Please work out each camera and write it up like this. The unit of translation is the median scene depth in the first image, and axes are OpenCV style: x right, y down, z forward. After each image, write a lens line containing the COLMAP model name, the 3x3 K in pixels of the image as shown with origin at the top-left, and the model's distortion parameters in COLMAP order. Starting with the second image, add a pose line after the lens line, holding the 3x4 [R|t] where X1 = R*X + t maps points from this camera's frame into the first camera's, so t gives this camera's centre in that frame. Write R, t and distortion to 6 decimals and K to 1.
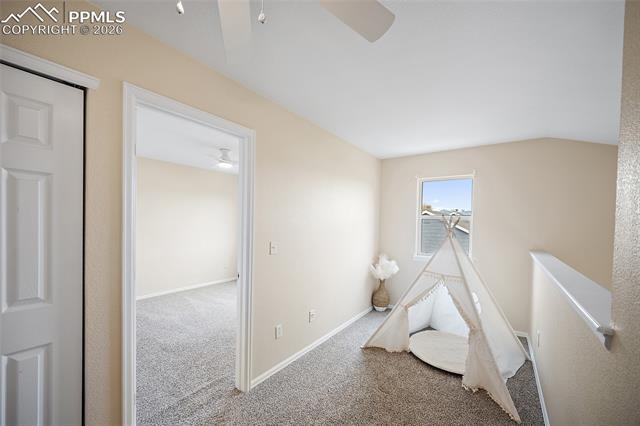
lens RADIAL K [[256.0, 0, 315.4], [0, 256.0, 226.1], [0, 0, 1]] dist [0.000429, 0.000077]
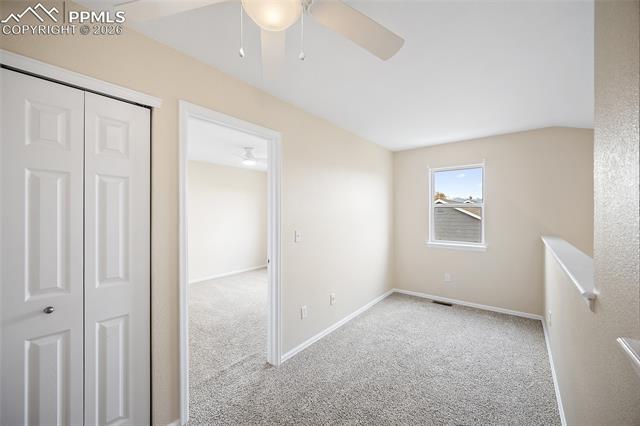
lens RADIAL K [[254.0, 0, 316.2], [0, 254.0, 212.9], [0, 0, 1]] dist [-0.000593, -0.000130]
pose [[0.998731, -0.022525, -0.045034, -0.034046], [0.021718, 0.999596, -0.018332, 0.006196], [0.045428, 0.017331, 0.998817, -0.102615]]
